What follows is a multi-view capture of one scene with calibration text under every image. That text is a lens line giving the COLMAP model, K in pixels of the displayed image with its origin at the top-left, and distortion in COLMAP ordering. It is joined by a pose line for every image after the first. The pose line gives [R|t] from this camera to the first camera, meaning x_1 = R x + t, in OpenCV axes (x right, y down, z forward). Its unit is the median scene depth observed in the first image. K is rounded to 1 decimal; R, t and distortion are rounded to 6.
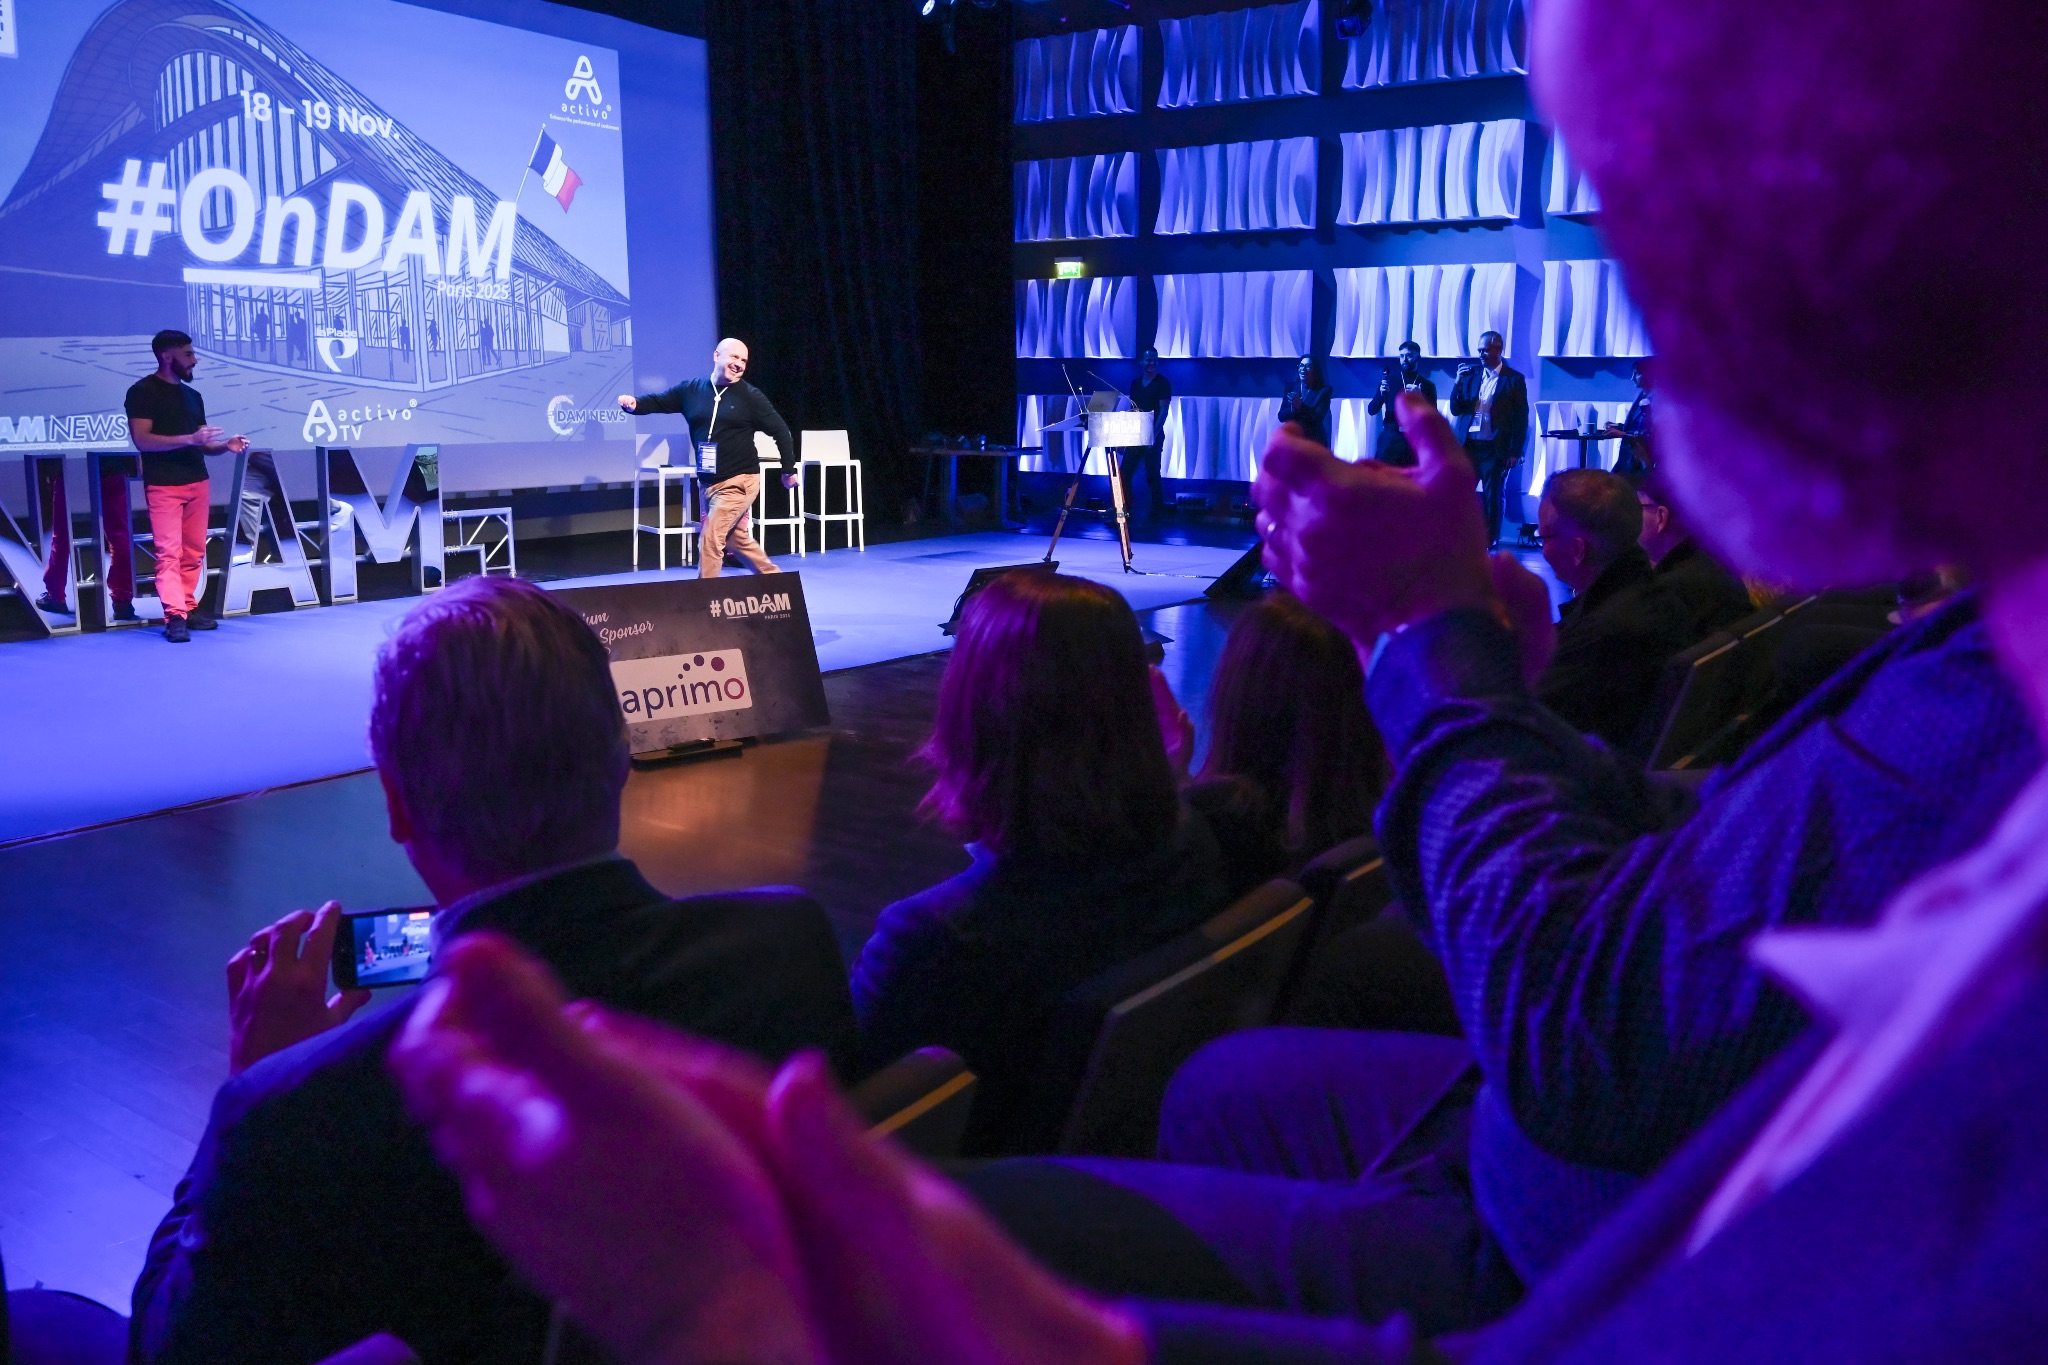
lens RADIAL K [[1574.8, 0, 1005.1], [0, 1574.8, 661.9], [0, 0, 1]] dist [-0.013810, 0.001394]
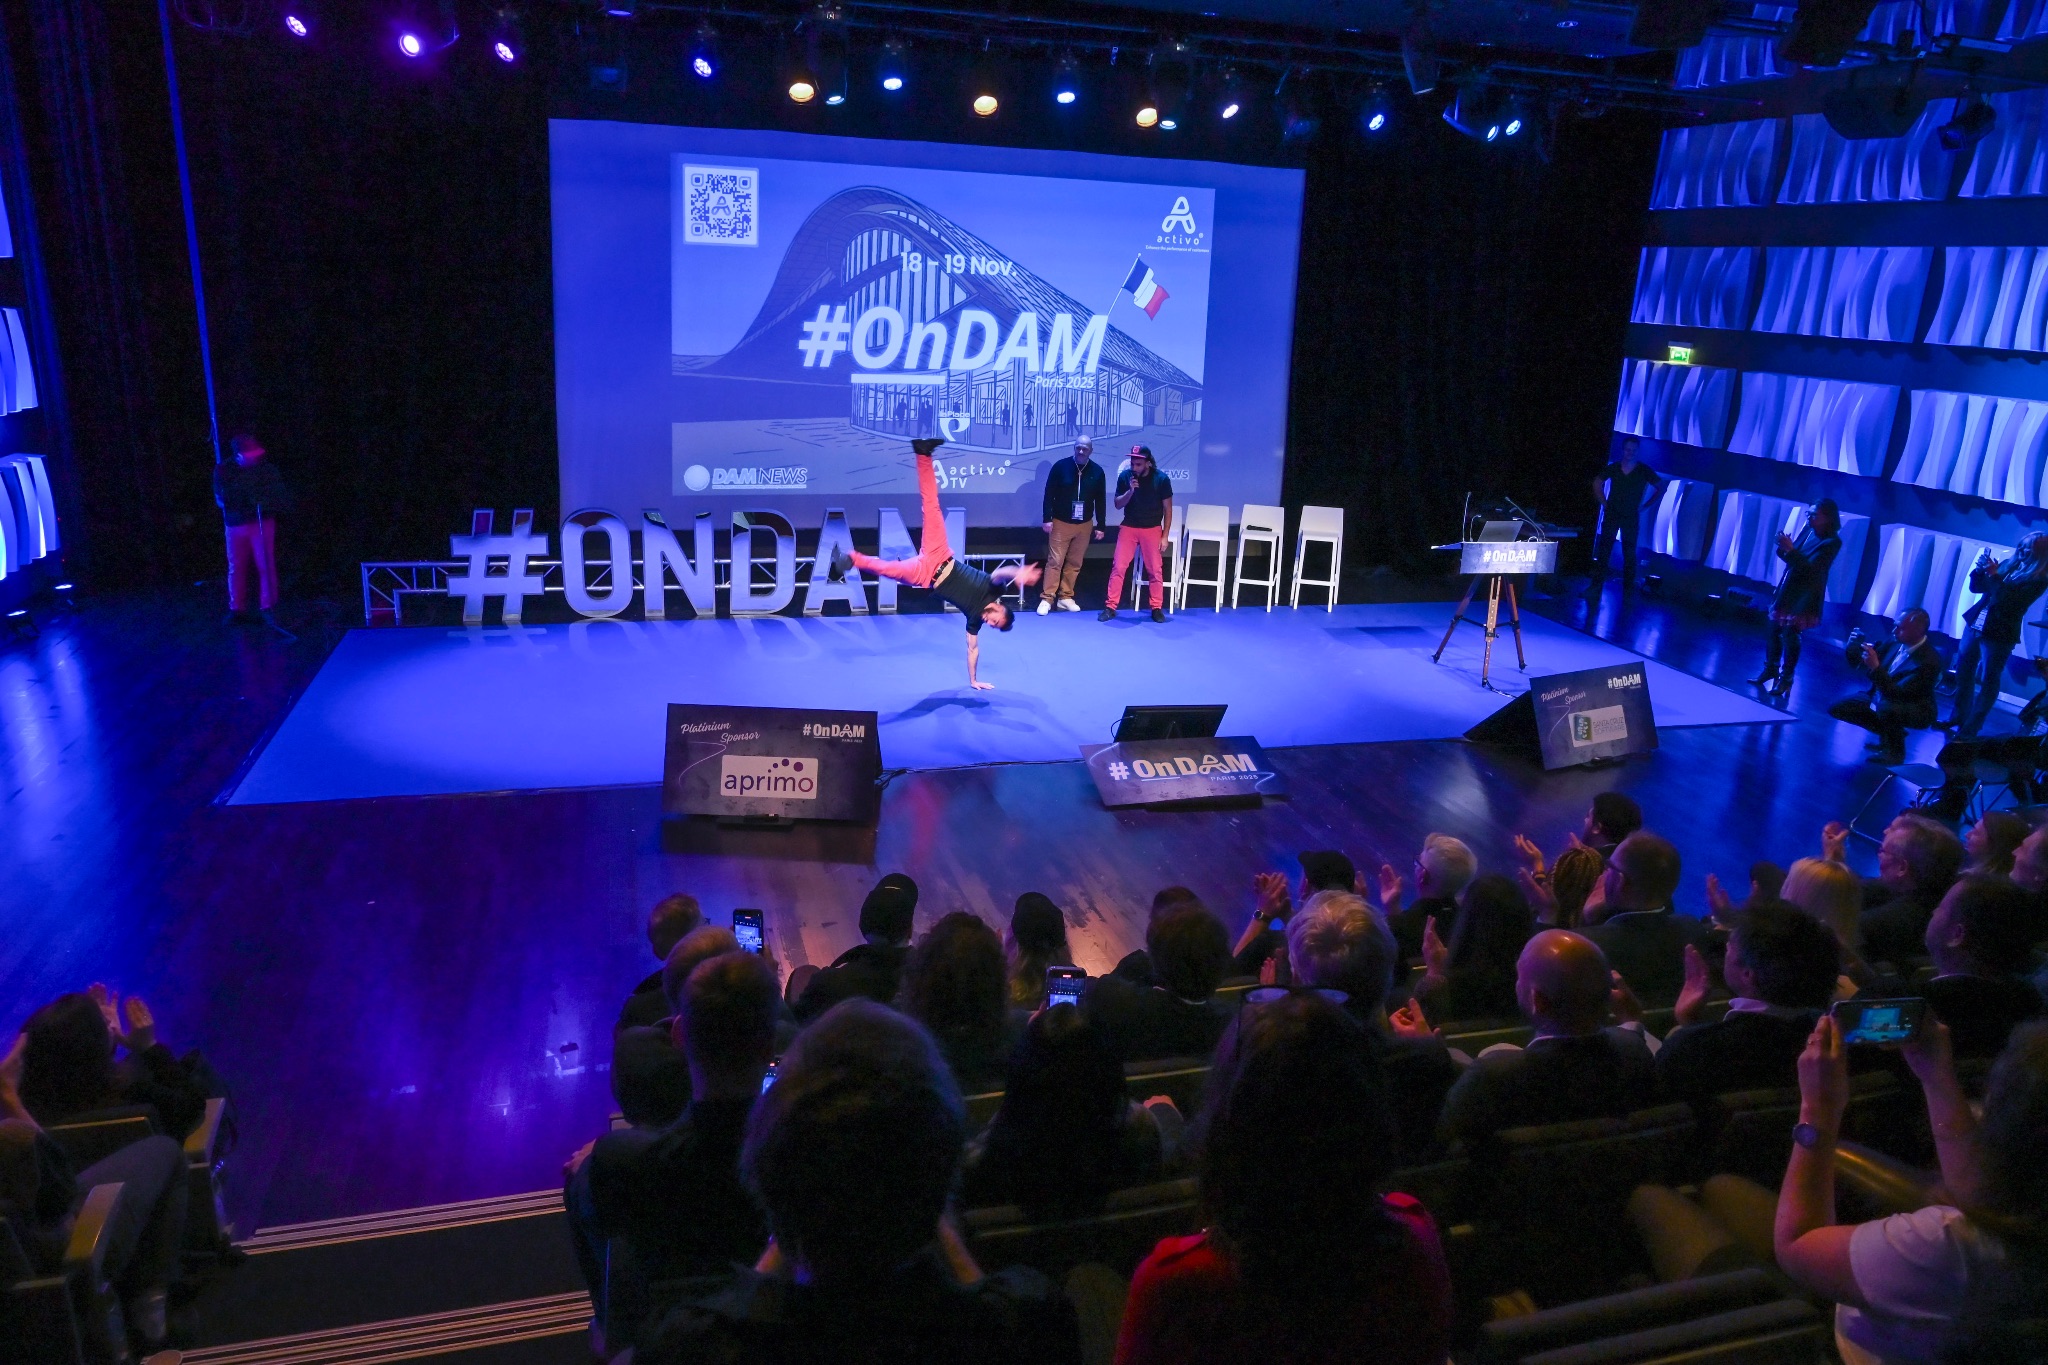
lens RADIAL K [[1311.2, 0, 1019.0], [0, 1311.2, 669.7], [0, 0, 1]] dist [-0.016149, 0.005486]
pose [[0.790484, 0.199980, -0.578915, 0.366699], [-0.145539, 0.979452, 0.139614, -0.156274], [0.594939, -0.026108, 0.803347, 0.059220]]
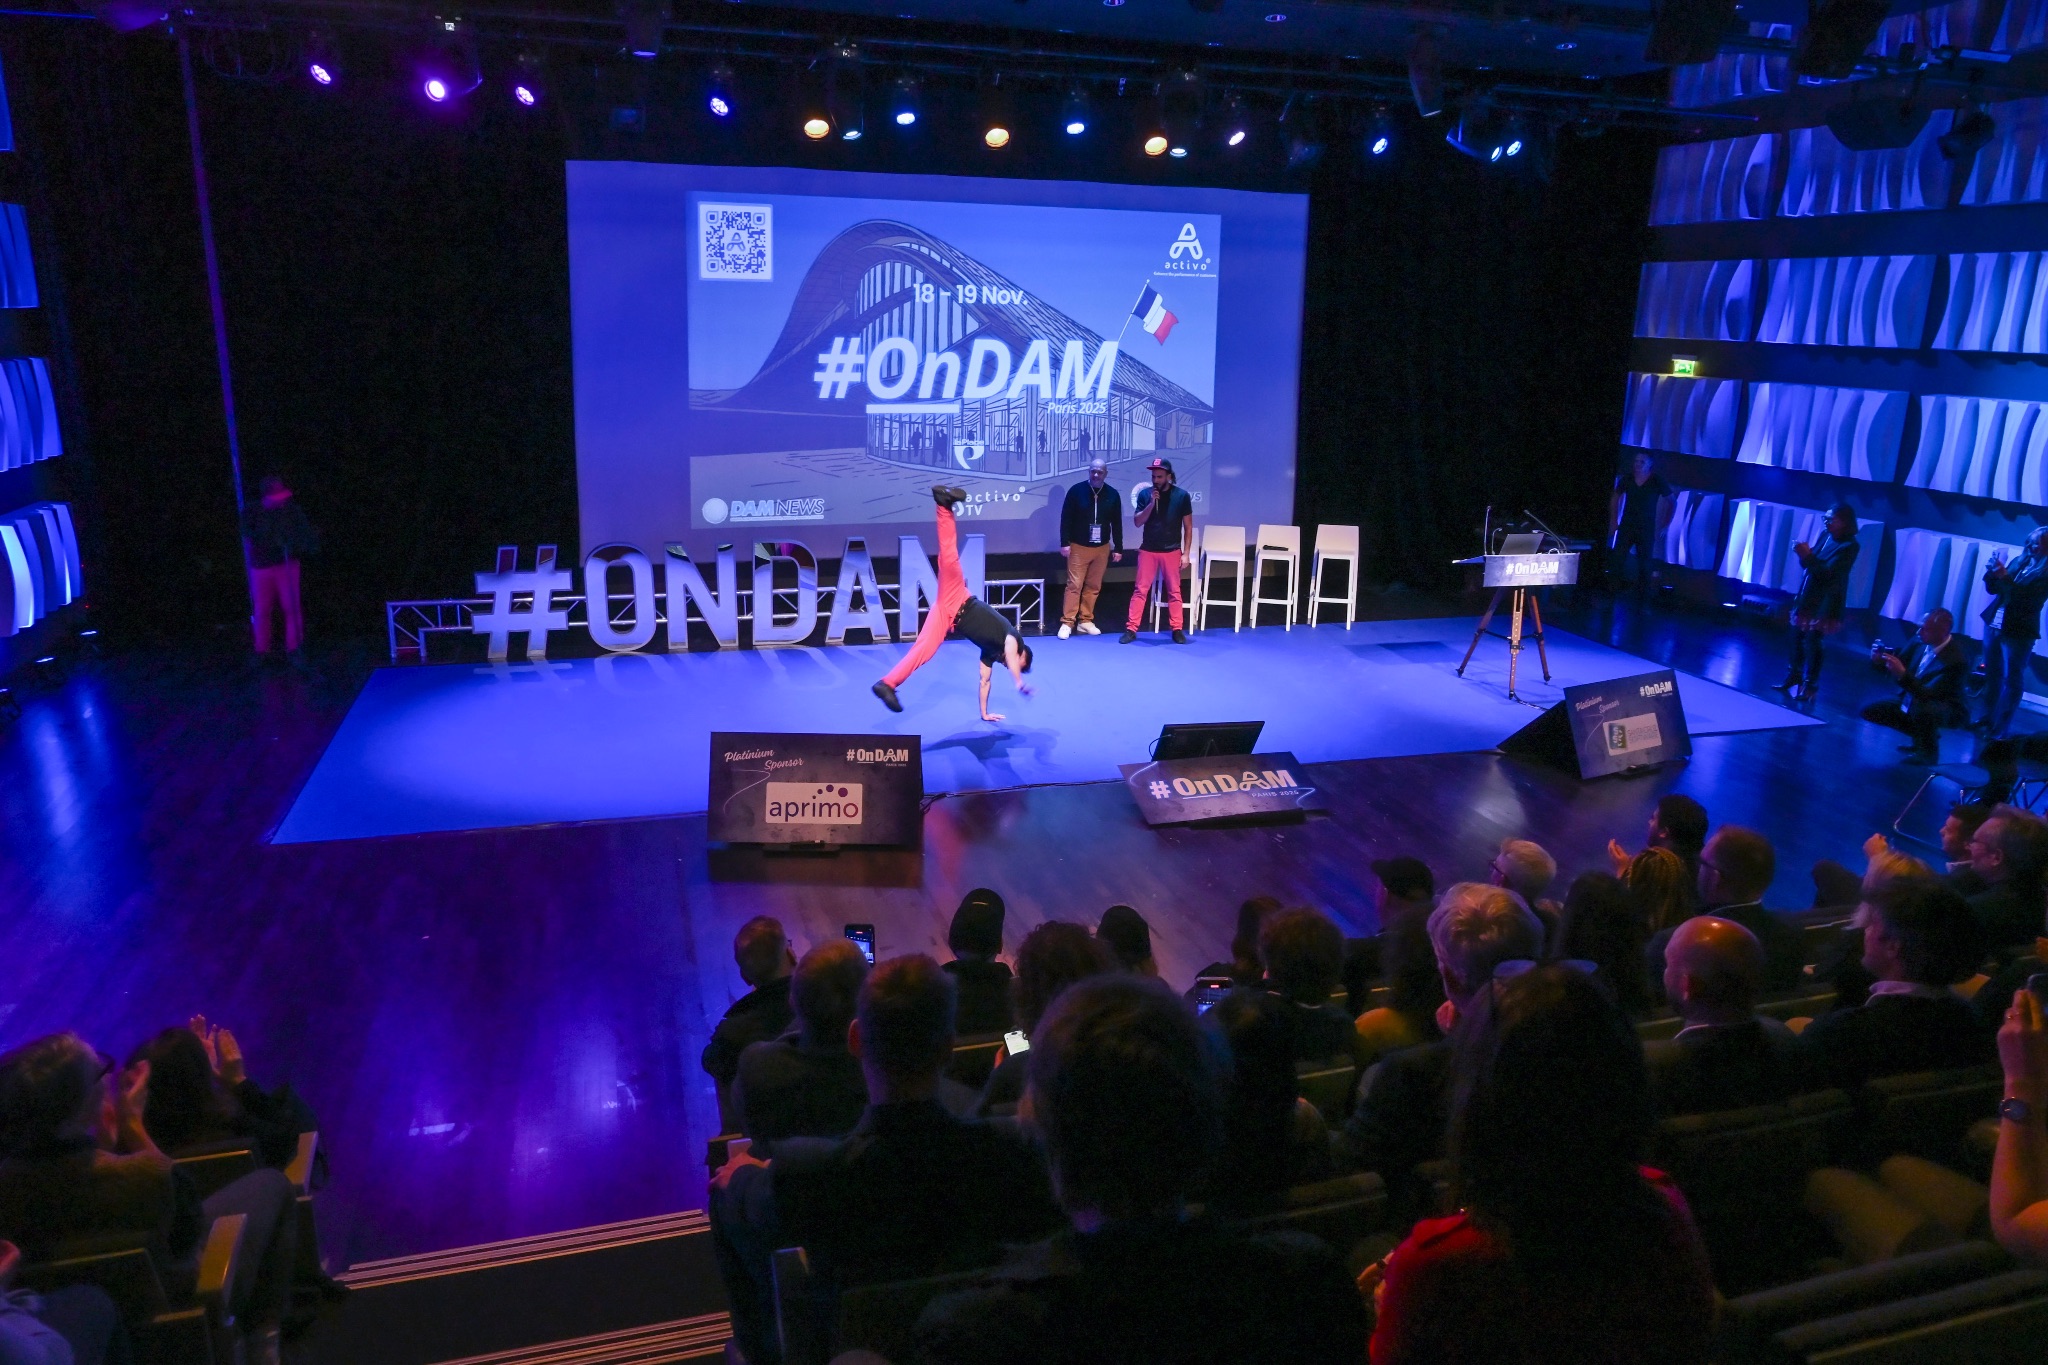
lens RADIAL K [[1311.2, 0, 1013.0], [0, 1311.2, 658.1], [0, 0, 1]] dist [-0.016149, 0.005486]
pose [[0.795583, 0.162580, -0.583623, 0.347891], [-0.122576, 0.986594, 0.107742, -0.148082], [0.593315, -0.014180, 0.804845, 0.043513]]
